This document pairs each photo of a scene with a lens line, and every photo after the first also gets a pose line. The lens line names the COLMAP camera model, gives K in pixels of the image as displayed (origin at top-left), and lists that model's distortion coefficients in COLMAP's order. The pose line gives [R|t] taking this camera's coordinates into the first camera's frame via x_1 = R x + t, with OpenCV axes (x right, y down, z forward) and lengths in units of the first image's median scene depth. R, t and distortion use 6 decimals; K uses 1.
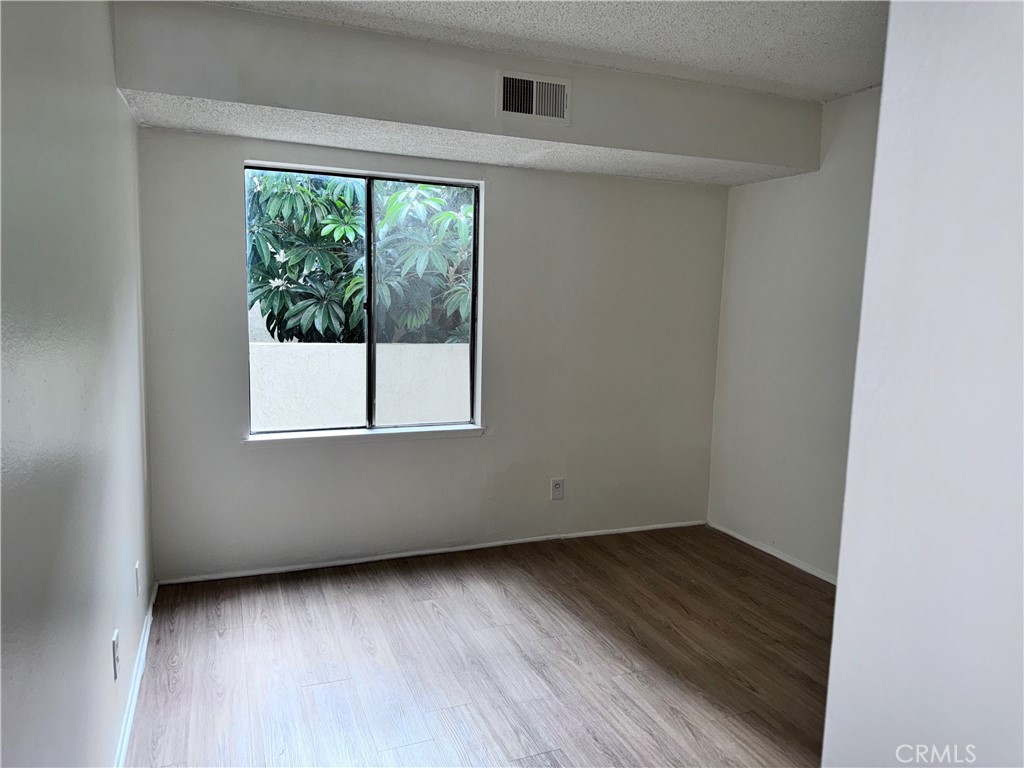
lens RADIAL K [[727.4, 0, 512.5], [0, 727.4, 384.3], [0, 0, 1]] dist [0.007093, -0.012884]
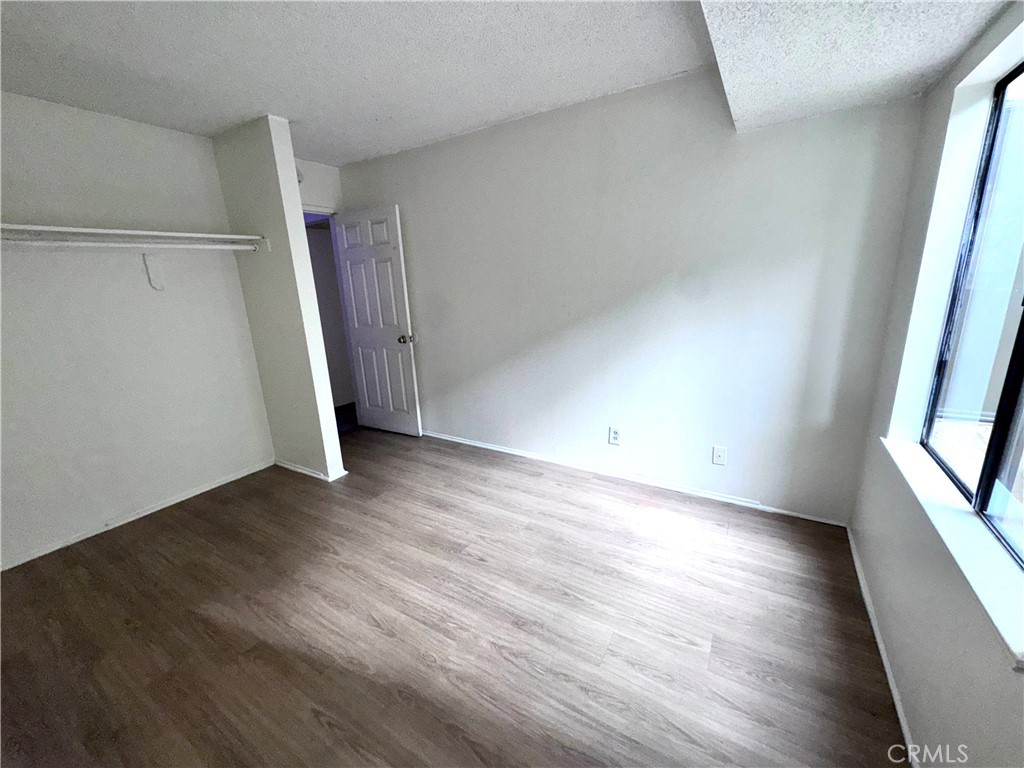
lens RADIAL K [[409.9, 0, 513.8], [0, 409.9, 381.4], [0, 0, 1]] dist [0.001986, -0.000250]
pose [[-0.799312, 0.156083, -0.580292, 0.319997], [-0.055143, 0.942552, 0.329476, -0.148429], [0.598381, 0.295353, -0.744786, 1.237578]]
